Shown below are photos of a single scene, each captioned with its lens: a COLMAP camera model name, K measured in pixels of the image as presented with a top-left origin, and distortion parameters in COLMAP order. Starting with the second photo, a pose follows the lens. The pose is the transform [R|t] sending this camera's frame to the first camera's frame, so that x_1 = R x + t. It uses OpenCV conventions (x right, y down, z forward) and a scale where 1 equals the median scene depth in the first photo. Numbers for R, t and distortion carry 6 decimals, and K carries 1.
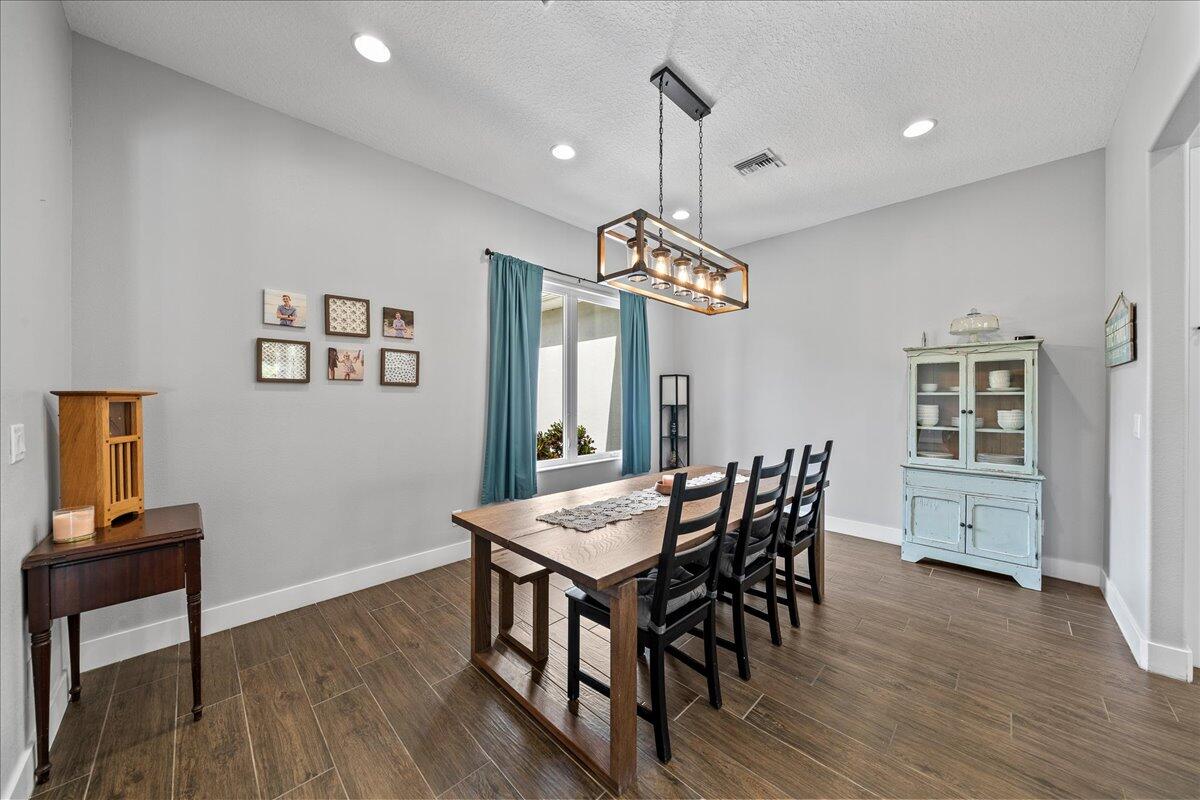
lens RADIAL K [[408.8, 0, 600.0], [0, 408.8, 400.0], [0, 0, 1]] dist [-0.005817, -0.000050]
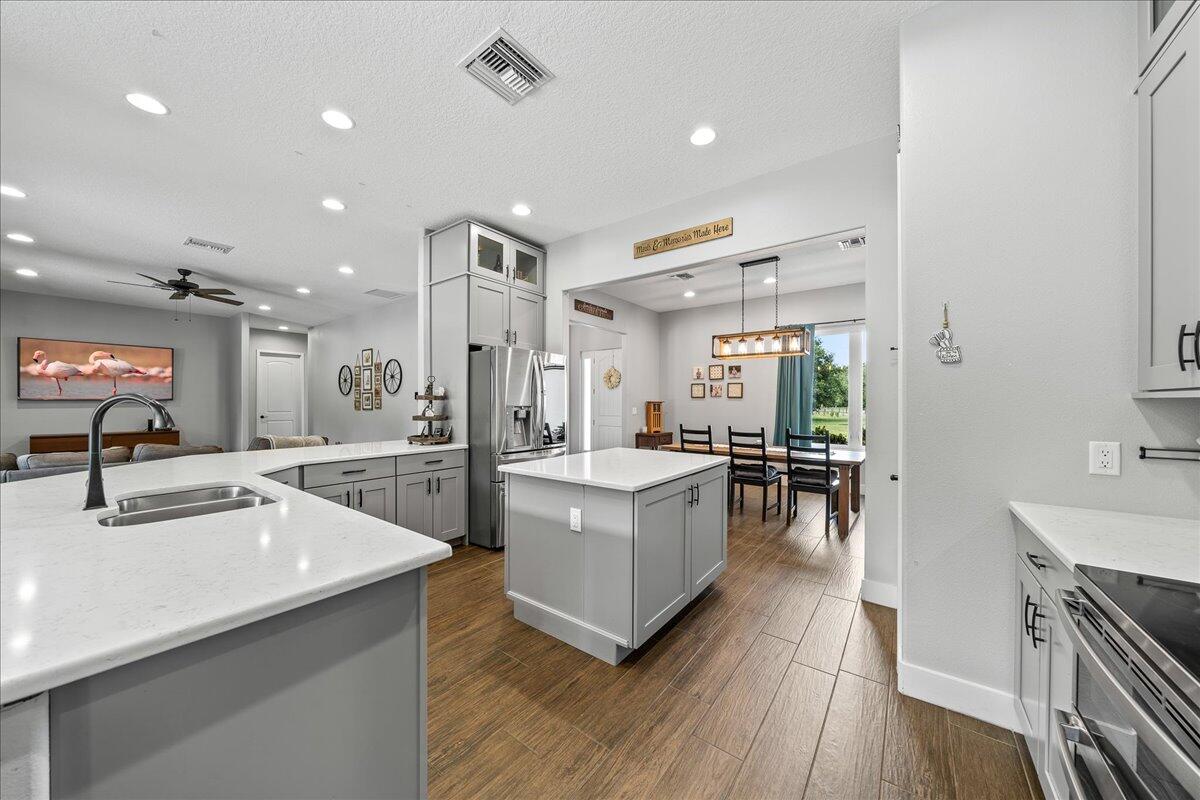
lens RADIAL K [[408.8, 0, 600.0], [0, 408.8, 400.0], [0, 0, 1]] dist [-0.005817, -0.000050]
pose [[0.135652, -0.002872, -0.990752, 1.933809], [-0.005975, 0.999975, -0.003716, -0.011279], [0.990739, 0.006424, 0.135631, -0.105010]]
